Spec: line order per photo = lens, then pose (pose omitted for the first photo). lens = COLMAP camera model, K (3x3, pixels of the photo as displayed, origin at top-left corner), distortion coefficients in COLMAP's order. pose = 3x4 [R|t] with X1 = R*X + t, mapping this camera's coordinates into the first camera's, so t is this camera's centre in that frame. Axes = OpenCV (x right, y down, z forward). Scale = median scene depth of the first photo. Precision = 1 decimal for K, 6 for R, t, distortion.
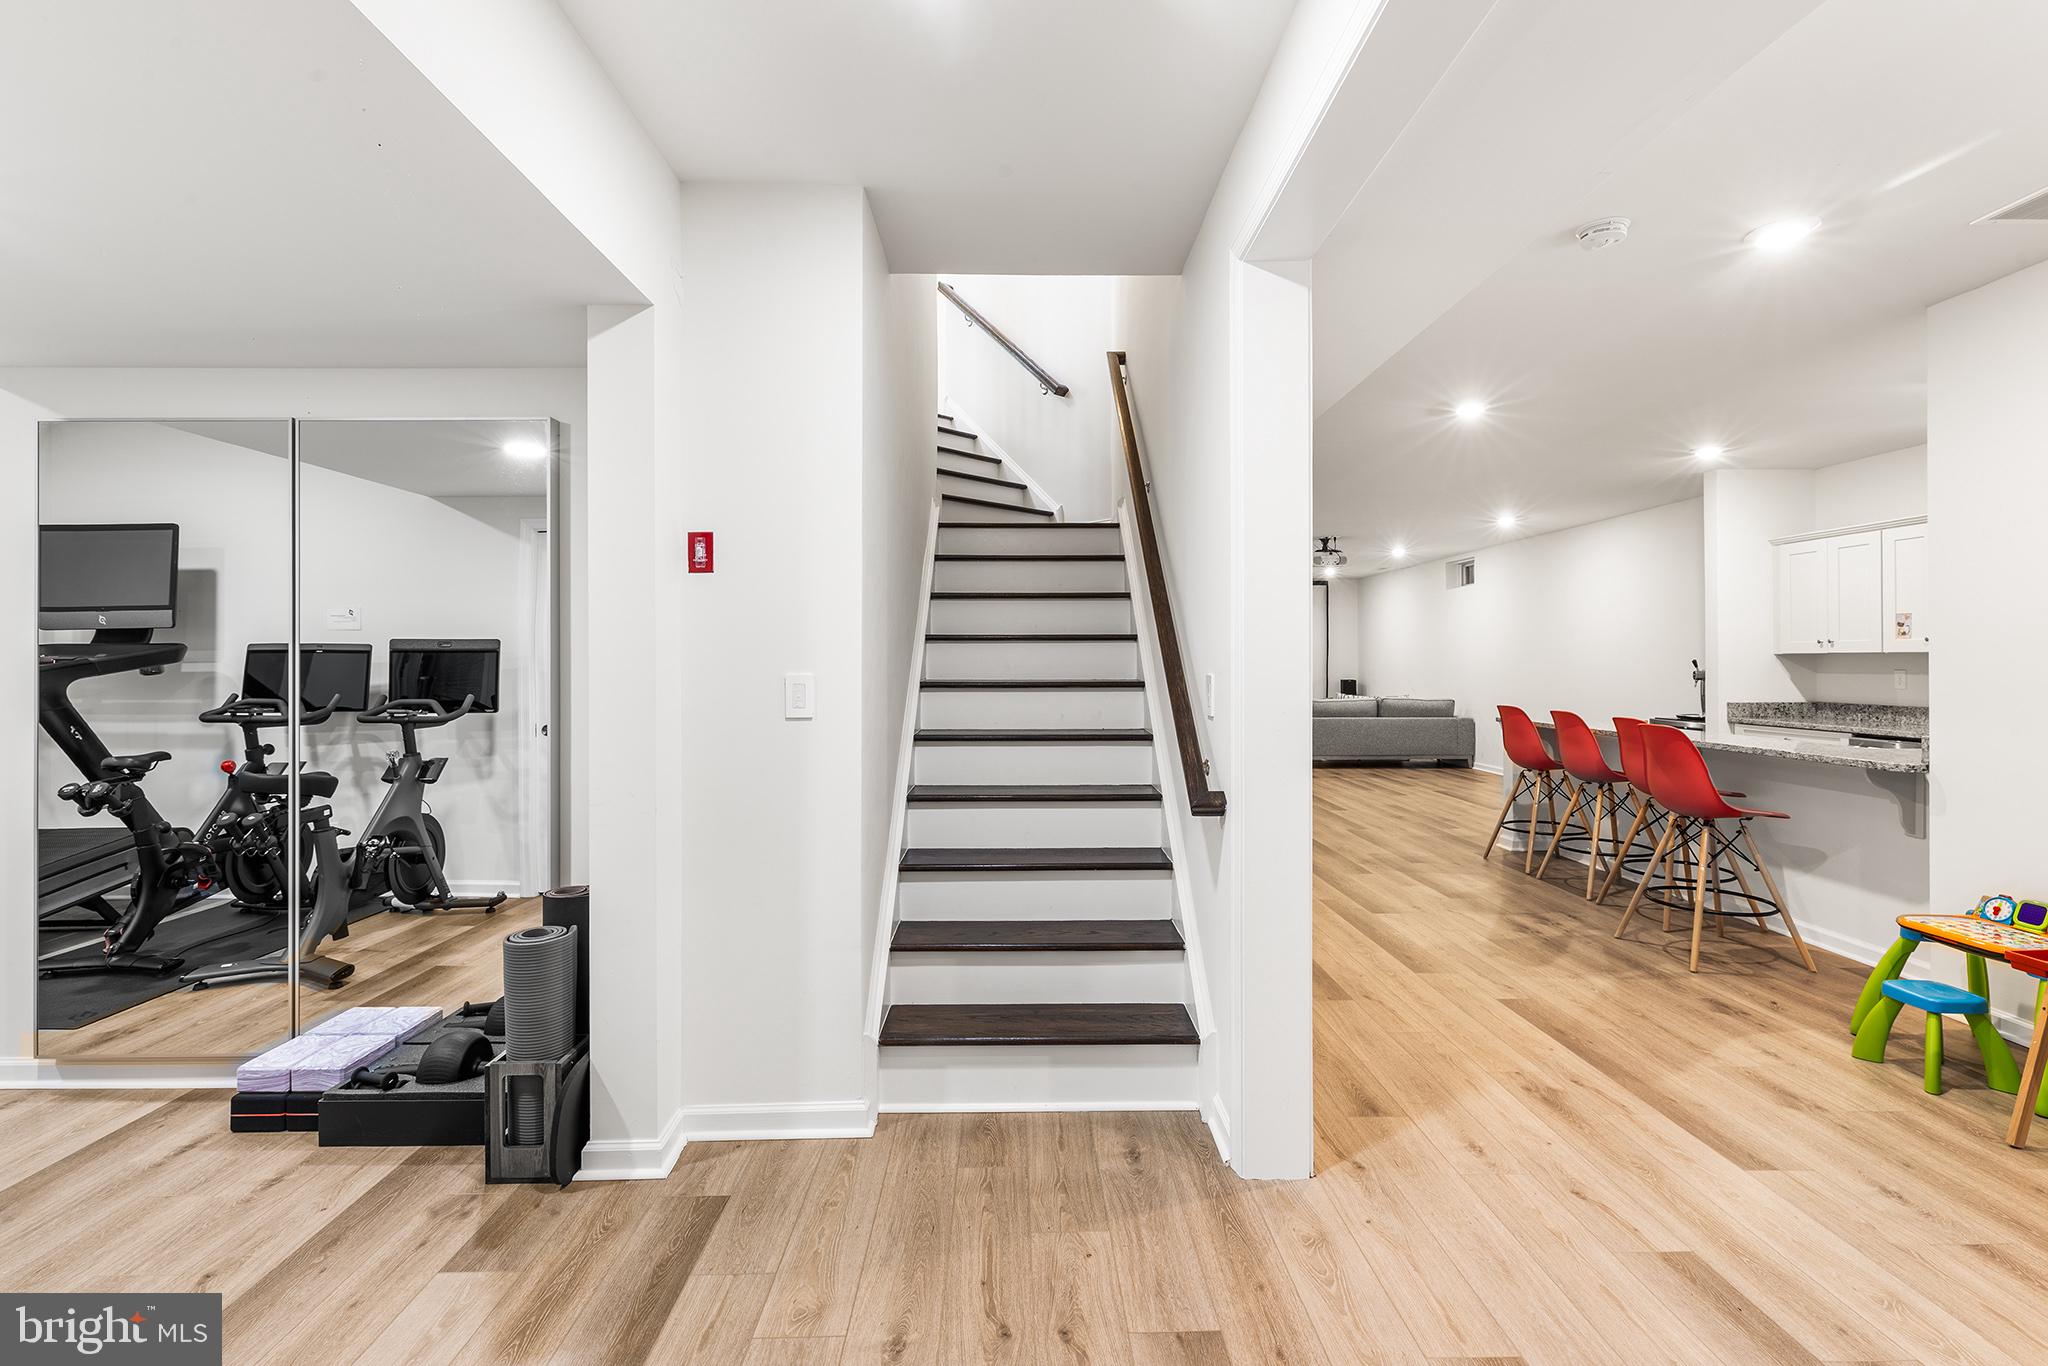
lens RADIAL K [[933.4, 0, 1027.2], [0, 933.4, 656.0], [0, 0, 1]] dist [0.001676, -0.000118]
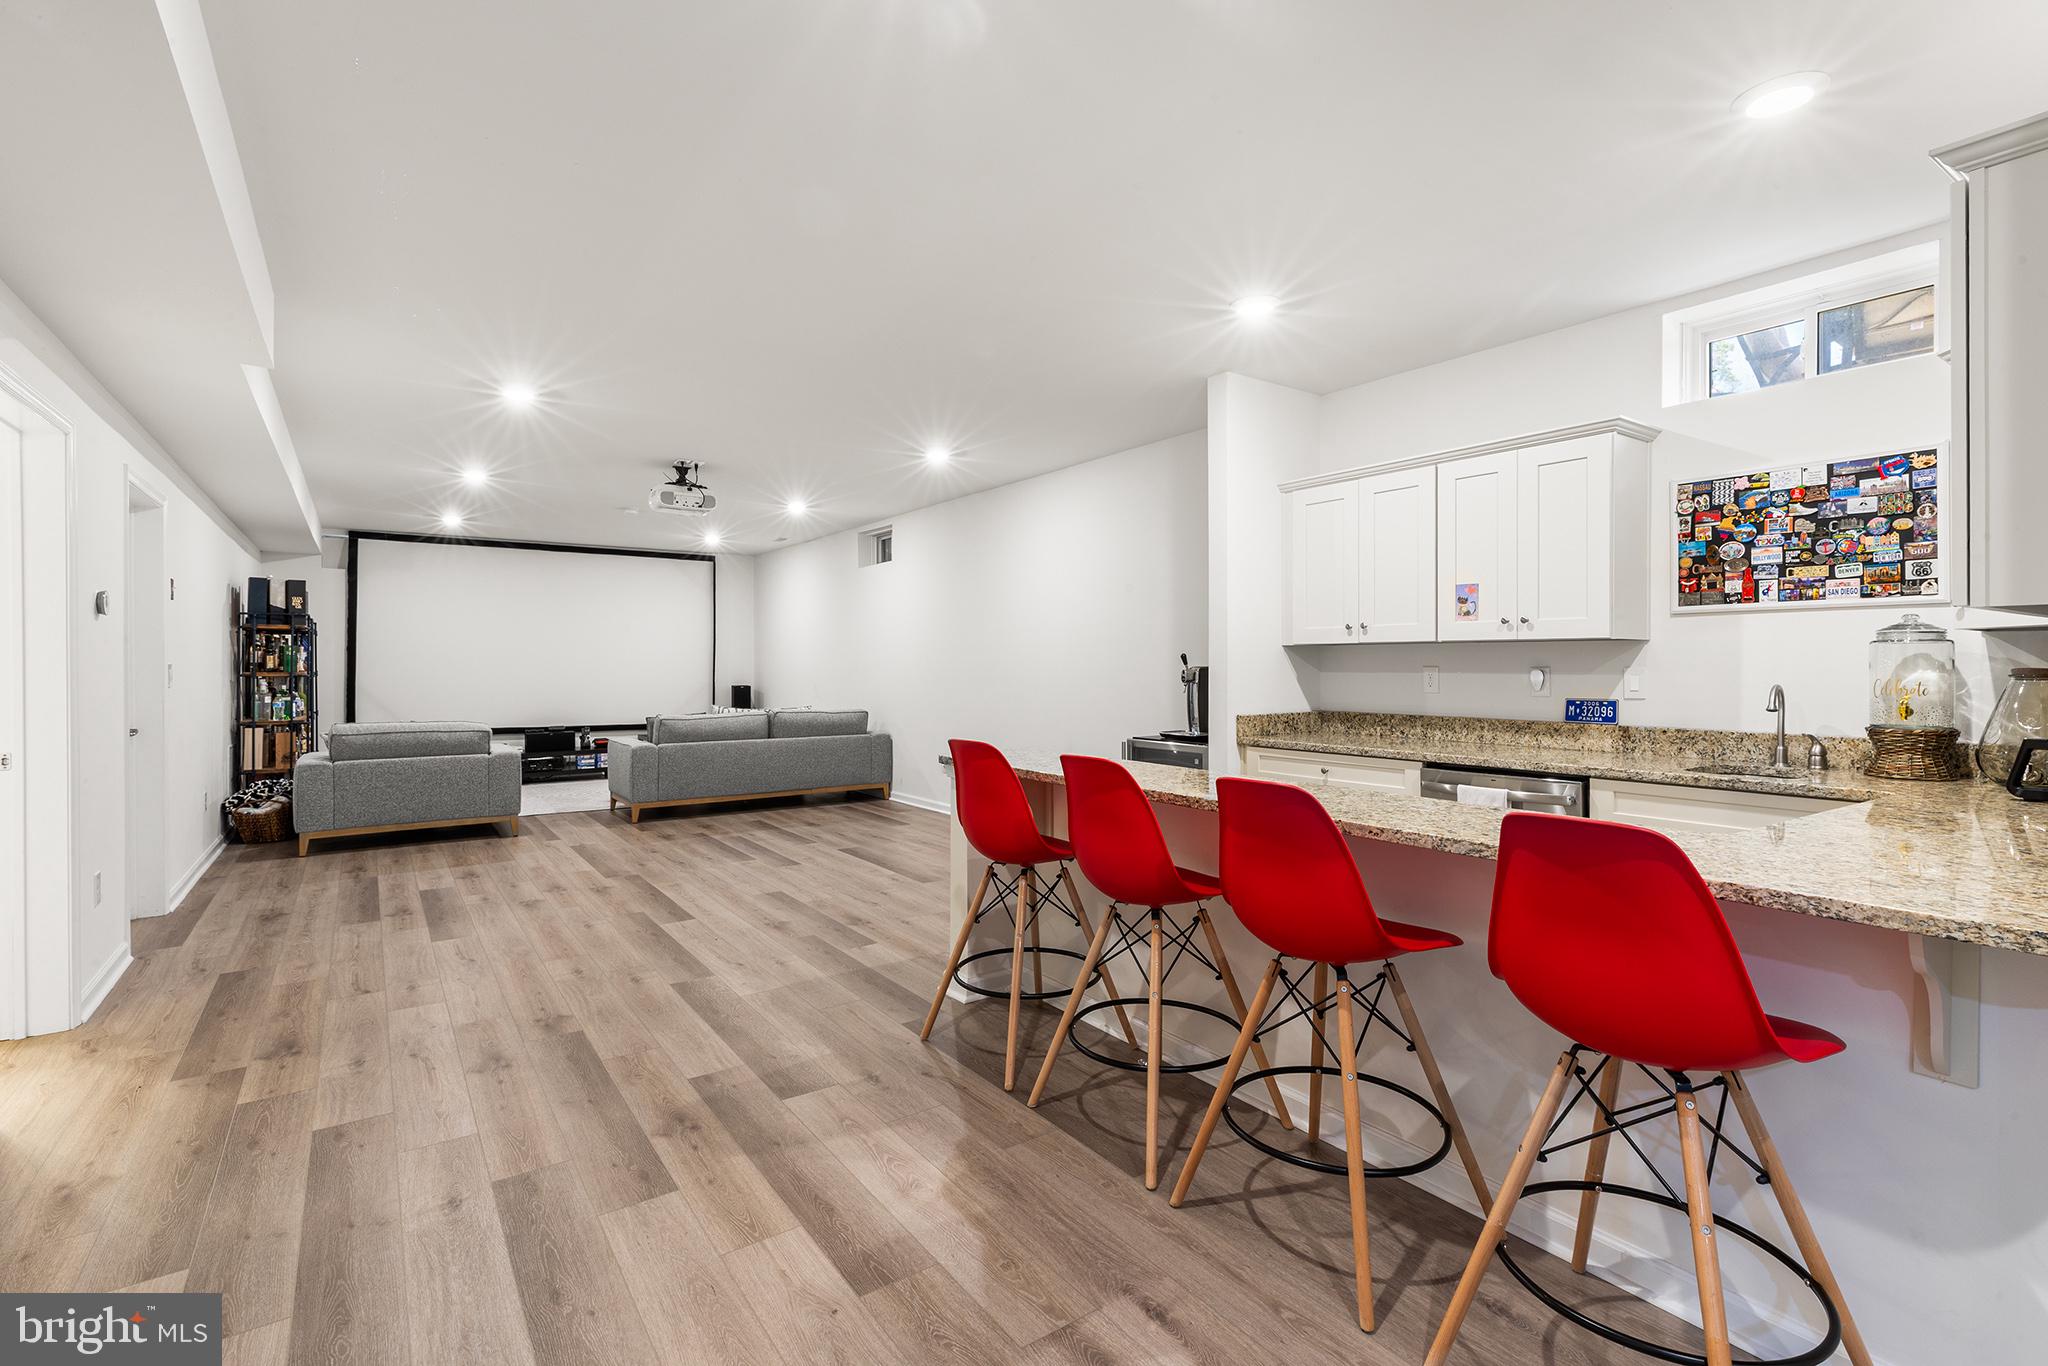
lens RADIAL K [[932.4, 0, 1021.8], [0, 932.4, 665.4], [0, 0, 1]] dist [0.002004, -0.000112]
pose [[0.829039, -0.000901, 0.559190, 0.239499], [-0.002452, 0.999983, 0.005246, 0.010018], [-0.559186, -0.005720, 0.829023, 0.525982]]
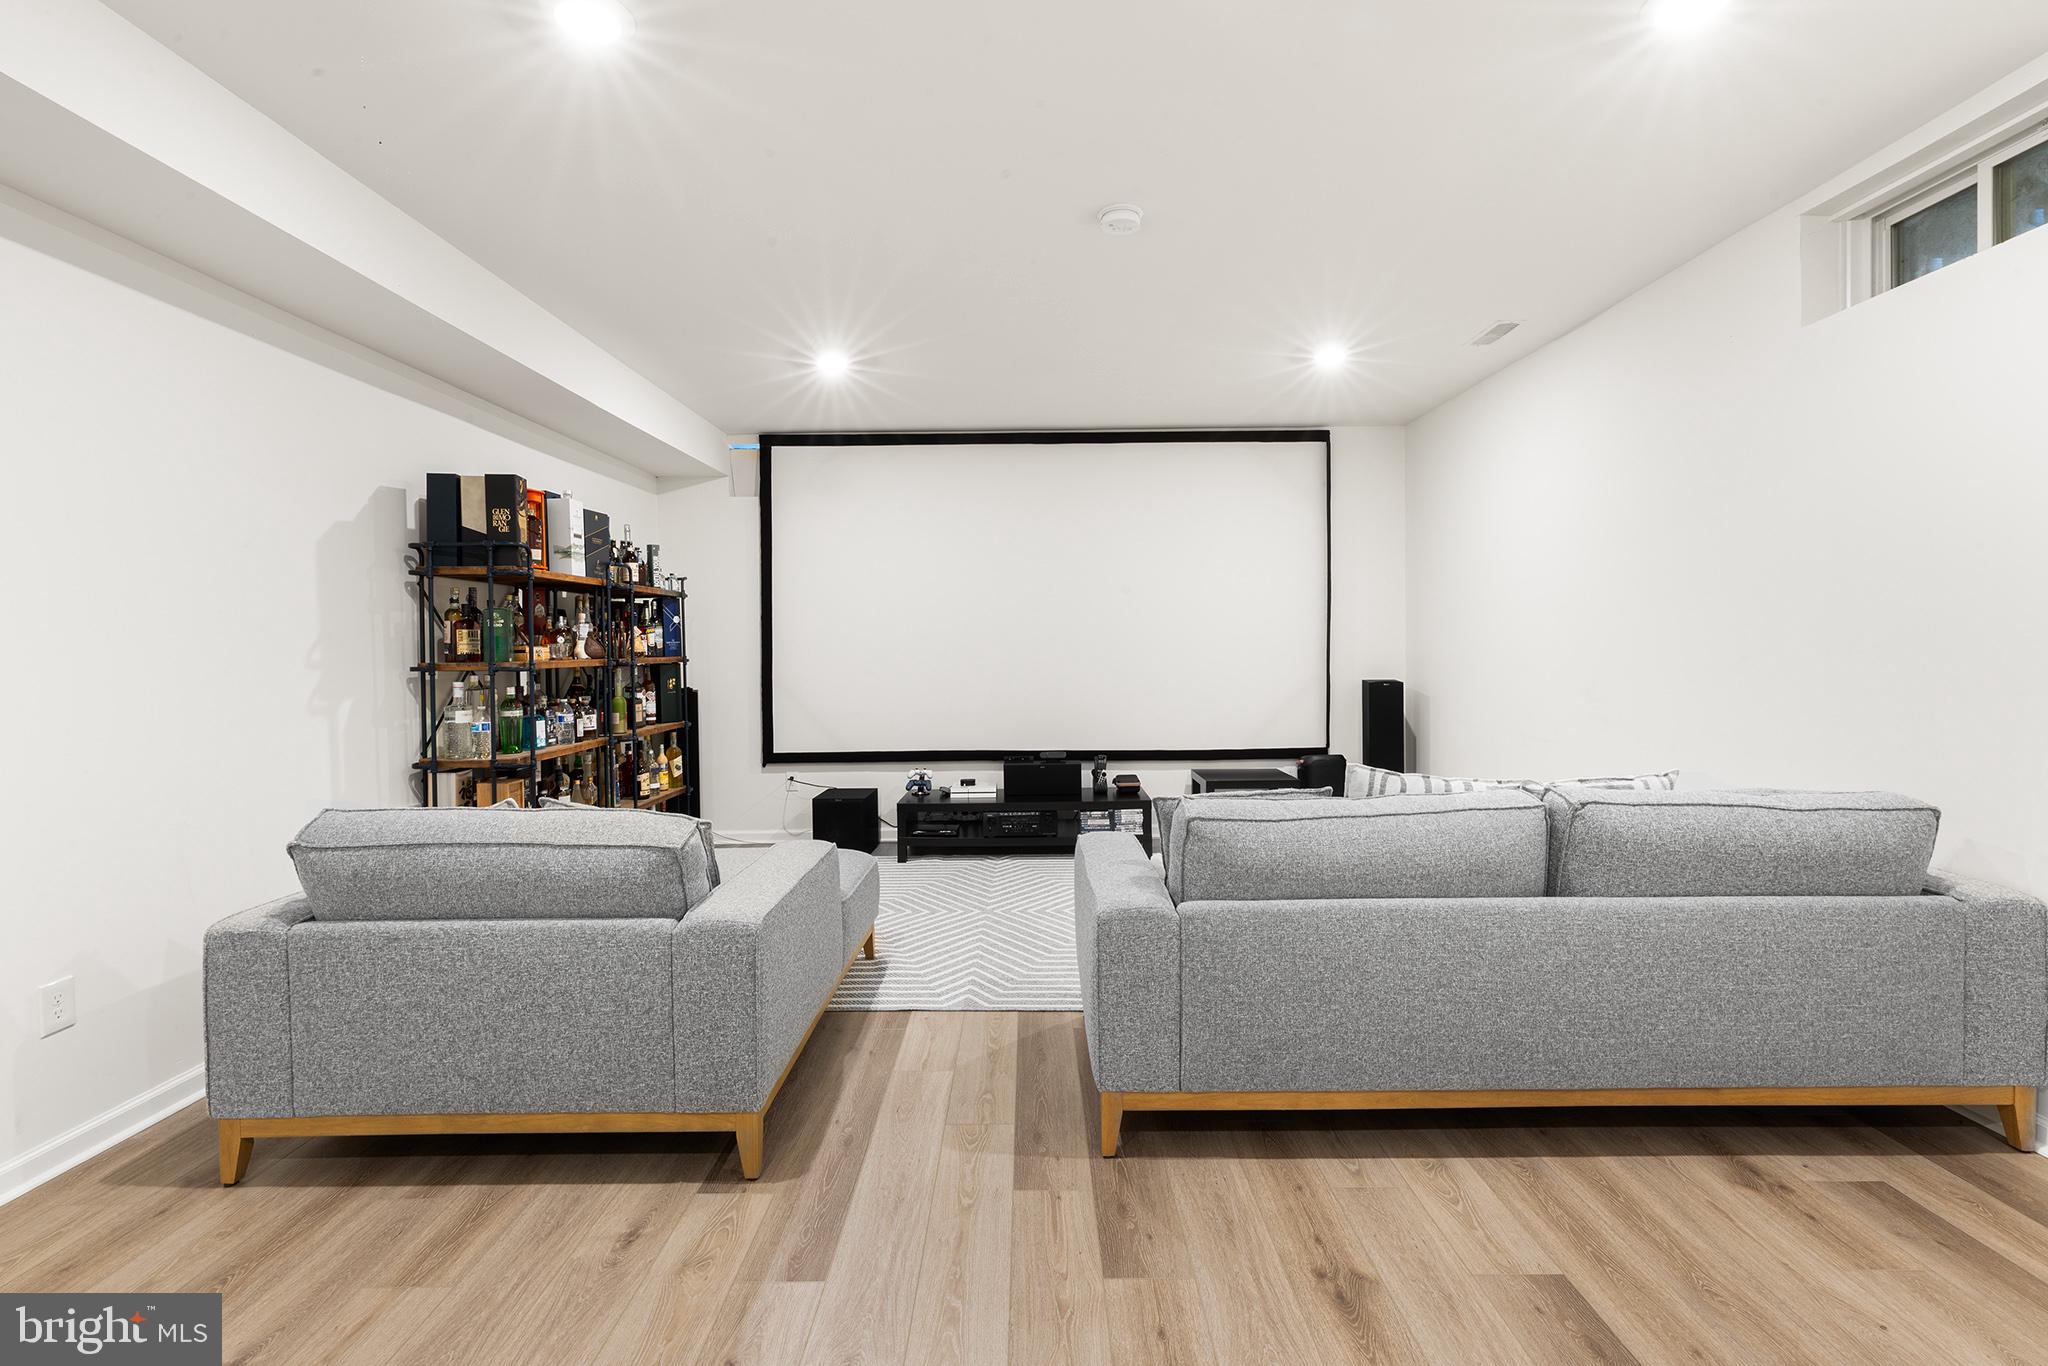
lens RADIAL K [[932.4, 0, 1021.8], [0, 932.4, 665.4], [0, 0, 1]] dist [0.002004, -0.000112]
pose [[0.999690, -0.009539, -0.023012, 0.457814], [0.010203, 0.999530, 0.028922, 0.015269], [0.022725, -0.029148, 0.999317, 1.371681]]
